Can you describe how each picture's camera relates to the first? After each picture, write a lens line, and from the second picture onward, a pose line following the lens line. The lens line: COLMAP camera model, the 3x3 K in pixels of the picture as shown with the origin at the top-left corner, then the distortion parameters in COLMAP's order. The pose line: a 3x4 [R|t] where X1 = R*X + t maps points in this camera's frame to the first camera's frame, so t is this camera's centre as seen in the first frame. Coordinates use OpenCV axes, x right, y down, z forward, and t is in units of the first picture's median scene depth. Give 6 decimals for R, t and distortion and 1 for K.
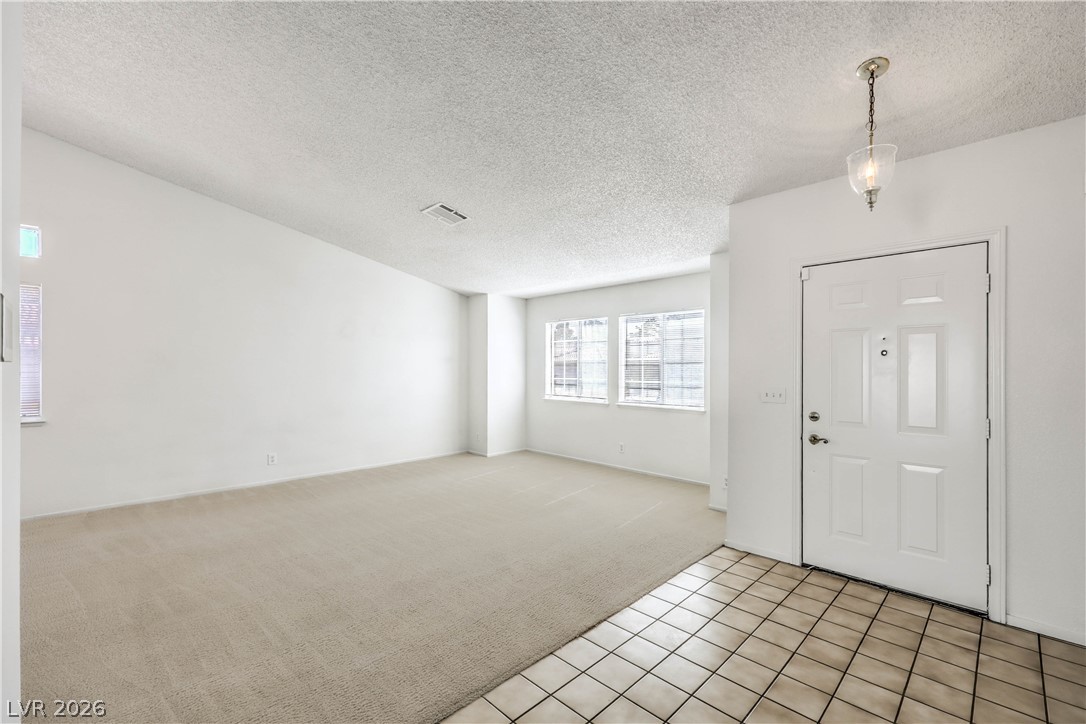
lens RADIAL K [[460.1, 0, 544.0], [0, 460.1, 367.0], [0, 0, 1]] dist [-0.000353, -0.000088]
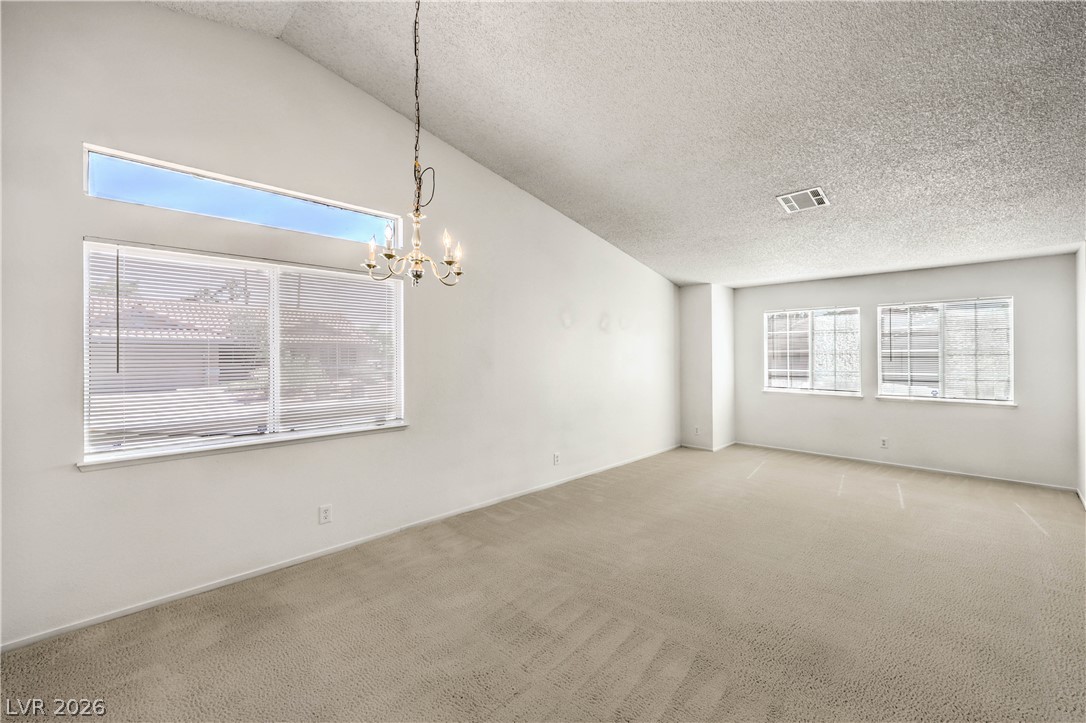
lens RADIAL K [[447.3, 0, 546.6], [0, 447.3, 354.8], [0, 0, 1]] dist [0.000493, -0.000030]
pose [[0.999969, -0.007572, 0.002273, -0.514244], [0.007561, 0.999961, 0.004585, -0.016964], [-0.002307, -0.004568, 0.999987, 0.059800]]
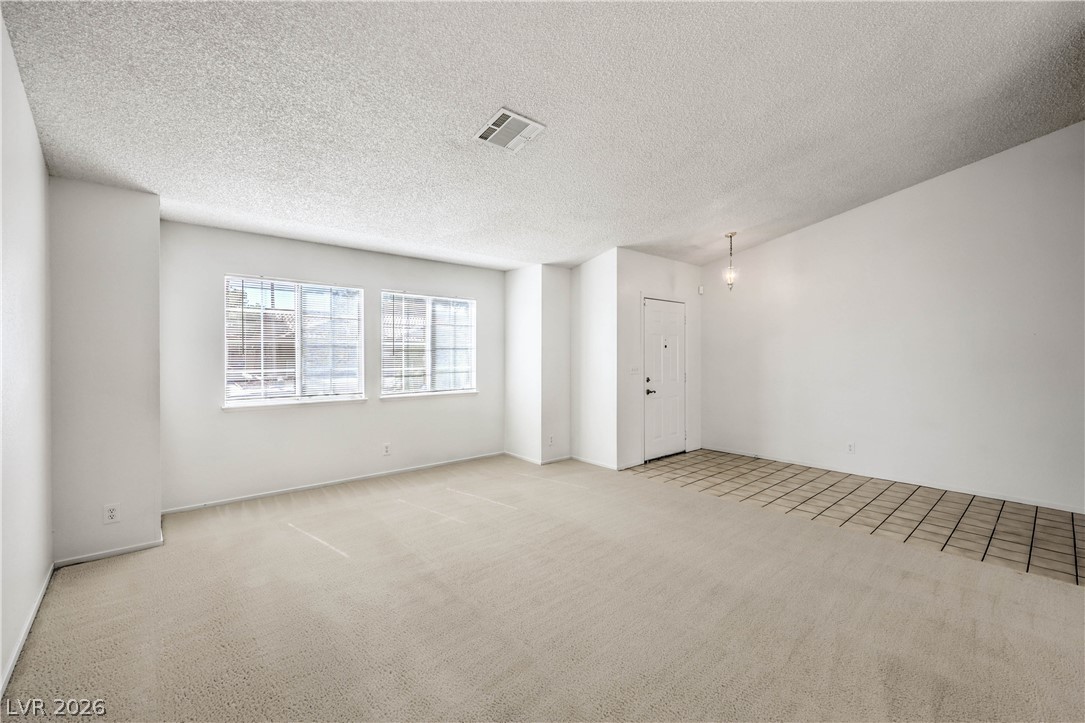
lens RADIAL K [[446.9, 0, 546.1], [0, 446.9, 354.9], [0, 0, 1]] dist [0.000493, -0.000030]
pose [[0.052792, -0.008710, 0.998568, -0.597387], [-0.002465, 0.999958, 0.008853, -0.003693], [-0.998602, -0.002929, 0.052768, 0.635251]]
